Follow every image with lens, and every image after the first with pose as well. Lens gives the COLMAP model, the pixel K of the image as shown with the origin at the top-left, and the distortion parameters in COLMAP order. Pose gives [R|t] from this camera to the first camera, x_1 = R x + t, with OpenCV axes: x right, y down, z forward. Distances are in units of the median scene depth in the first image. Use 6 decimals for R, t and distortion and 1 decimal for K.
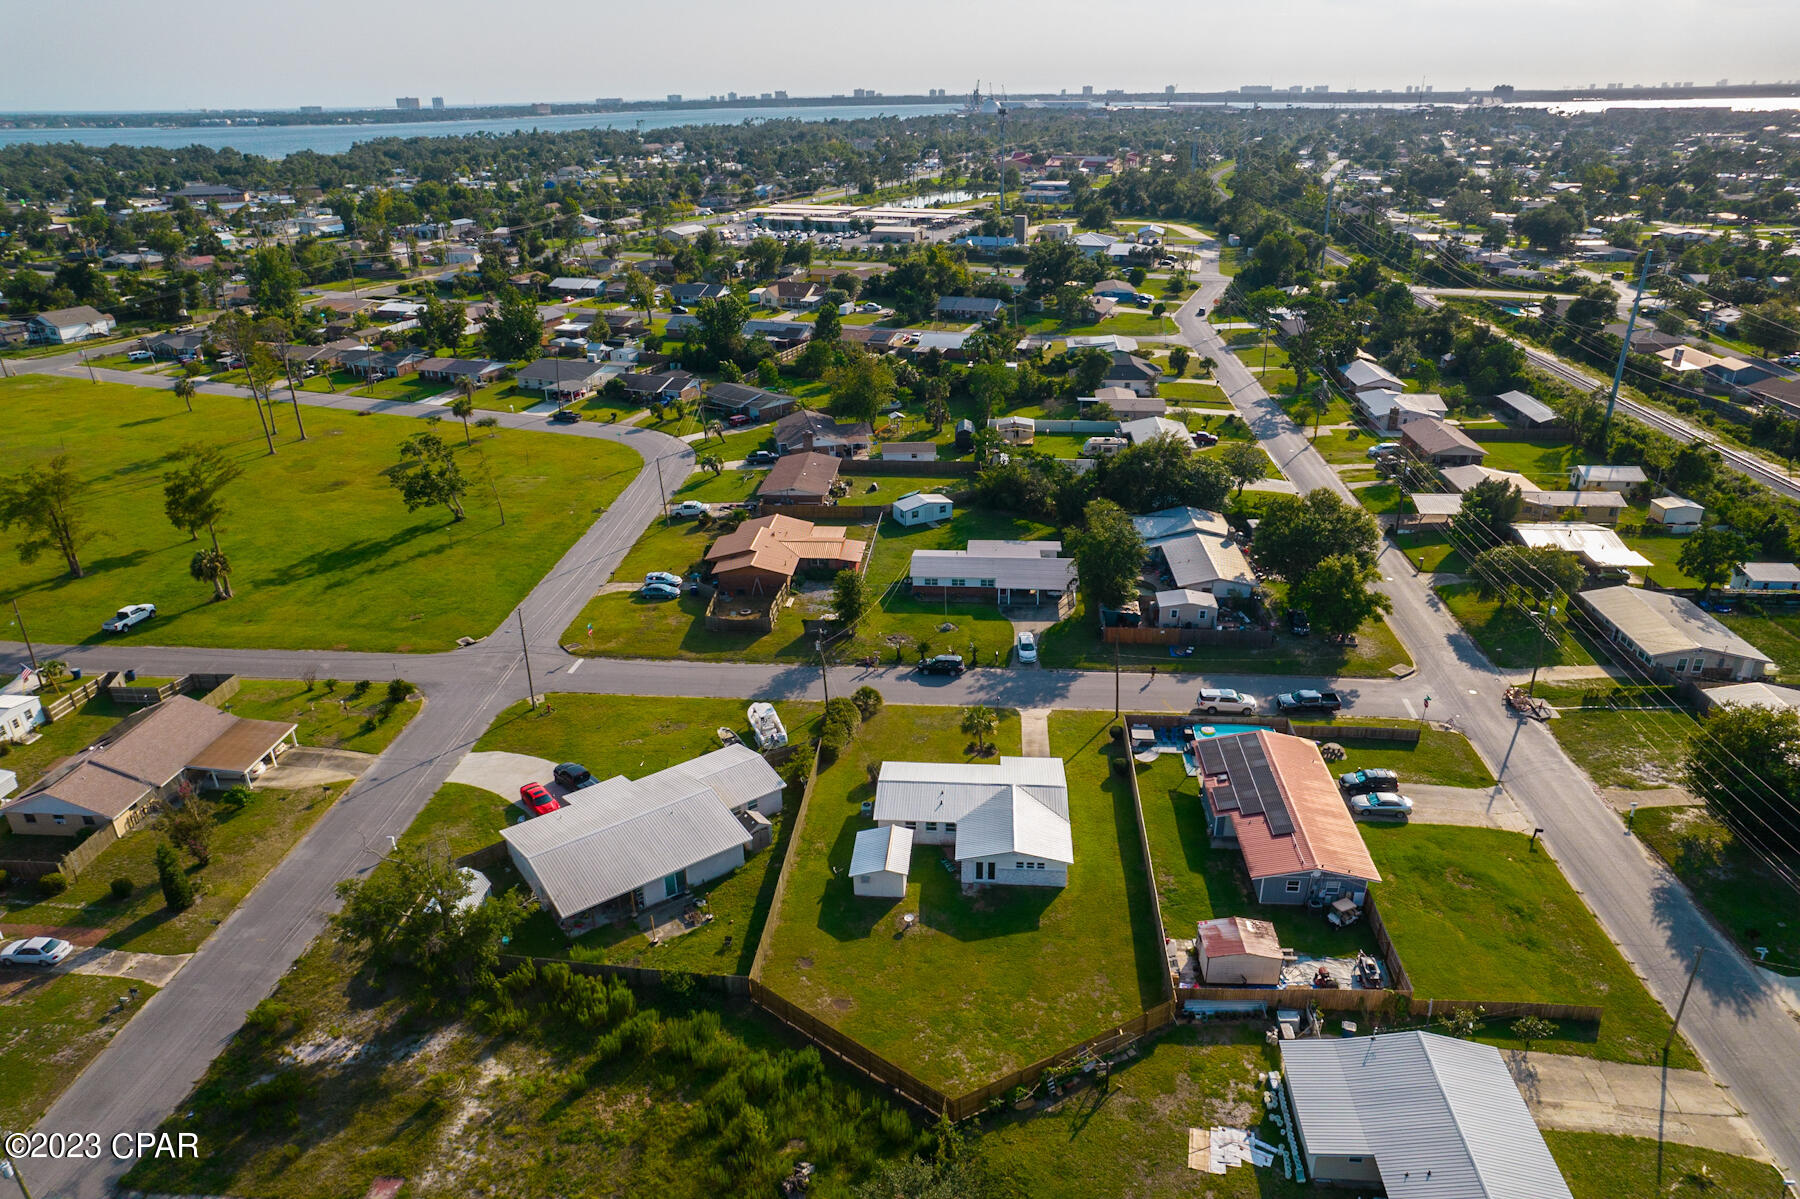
lens RADIAL K [[1157.9, 0, 905.7], [0, 1157.9, 590.5], [0, 0, 1]] dist [-0.086312, 0.079155]
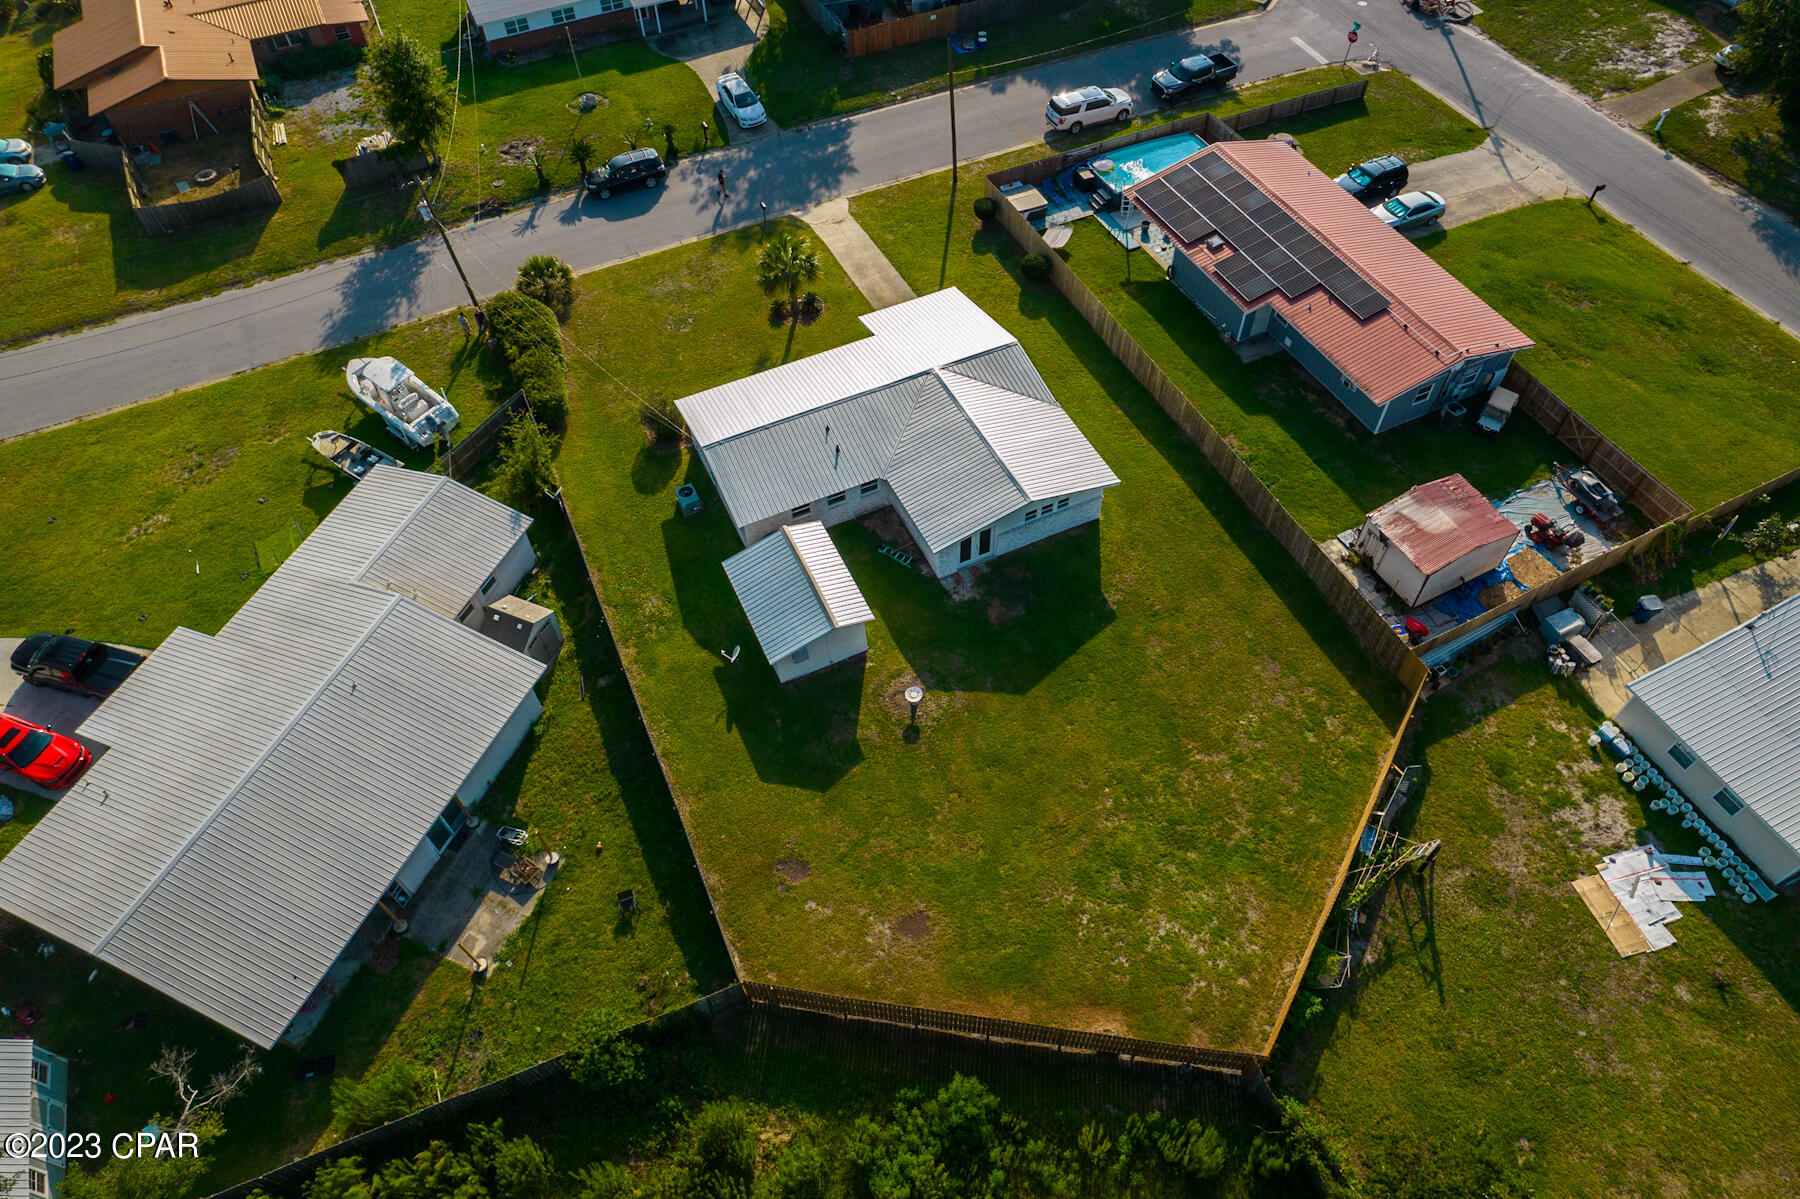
lens RADIAL K [[1157.9, 0, 905.7], [0, 1157.9, 590.5], [0, 0, 1]] dist [-0.086312, 0.079155]
pose [[0.869593, -0.395944, 0.295020, -0.108382], [0.208453, 0.836012, 0.507574, -0.023287], [-0.447611, -0.379885, 0.809526, 0.451980]]
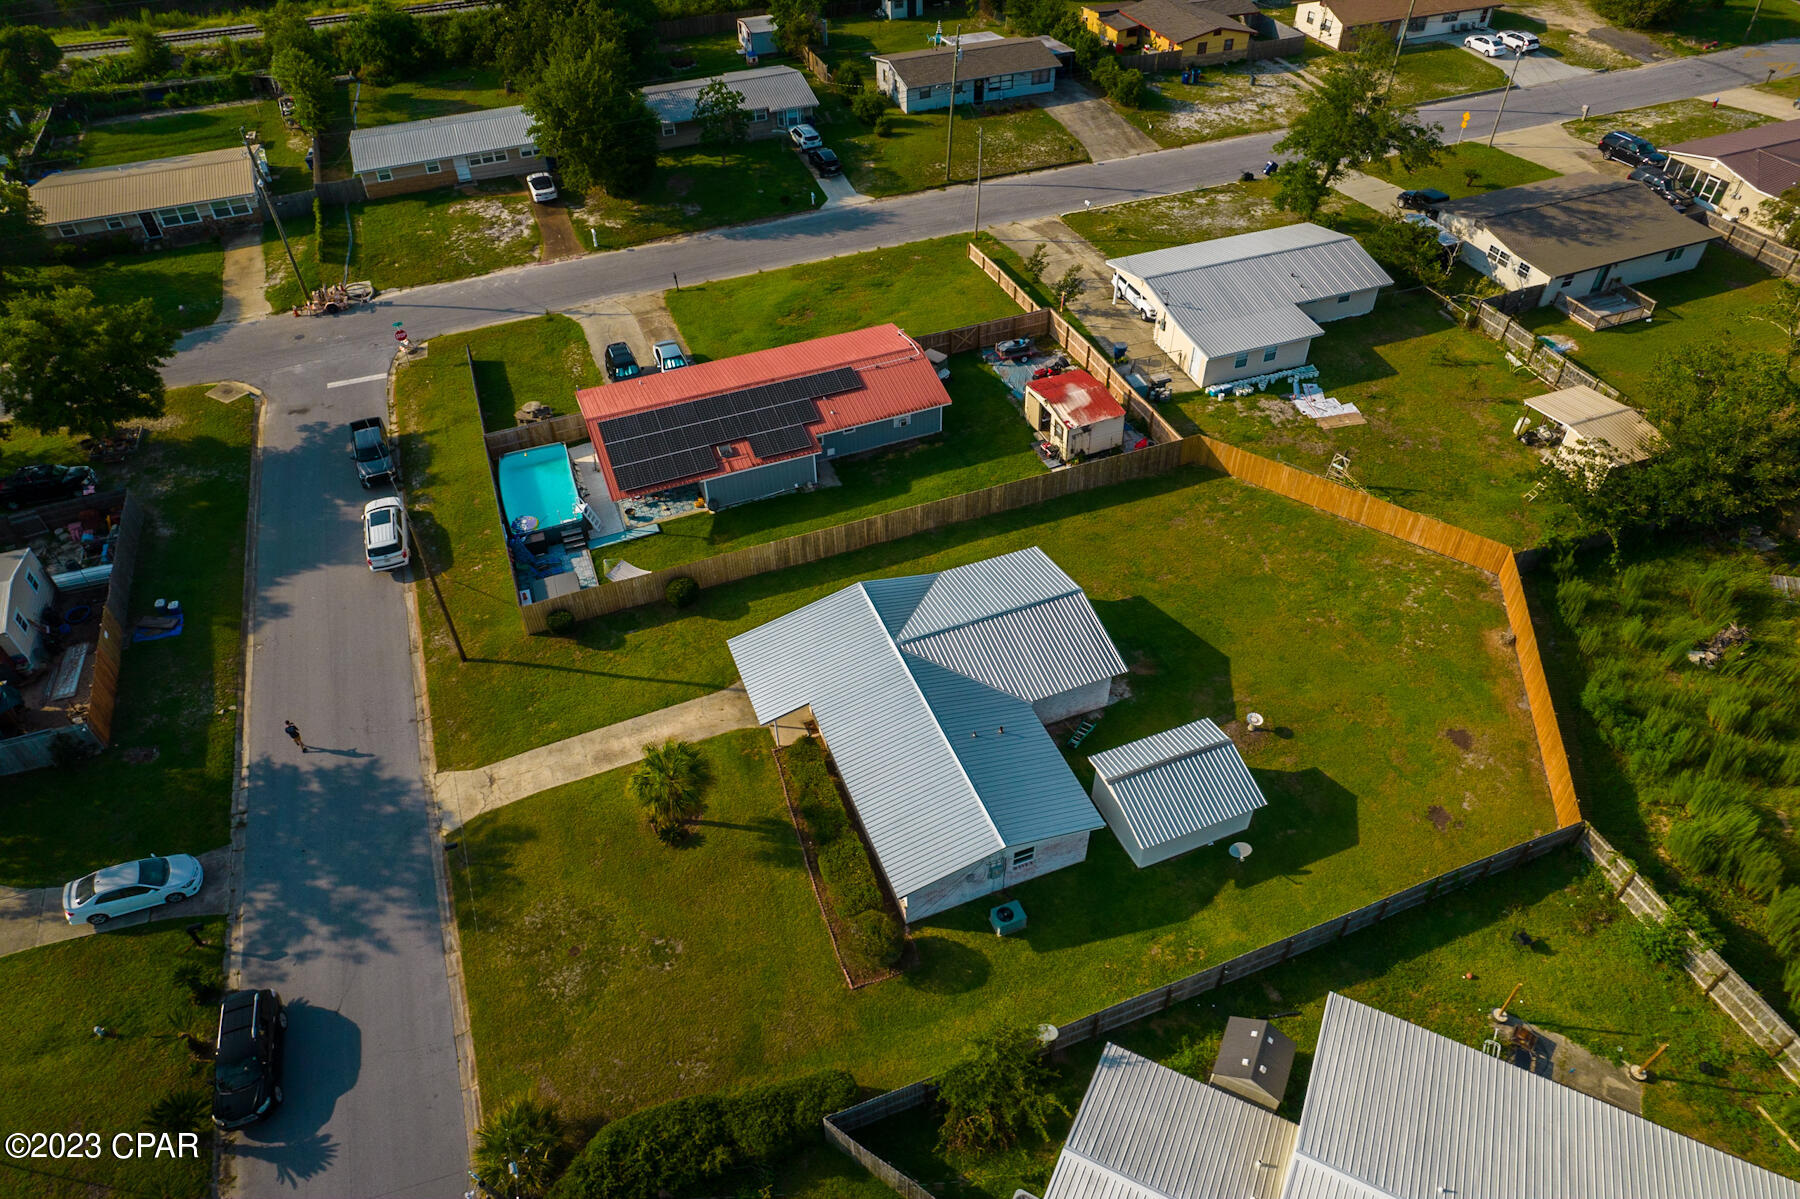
lens RADIAL K [[1157.9, 0, 905.7], [0, 1157.9, 590.5], [0, 0, 1]] dist [-0.086312, 0.079155]
pose [[-0.436800, -0.595076, 0.674603, -0.214971], [0.377879, 0.559172, 0.737926, -0.199537], [-0.816341, 0.577245, -0.019380, 0.866096]]
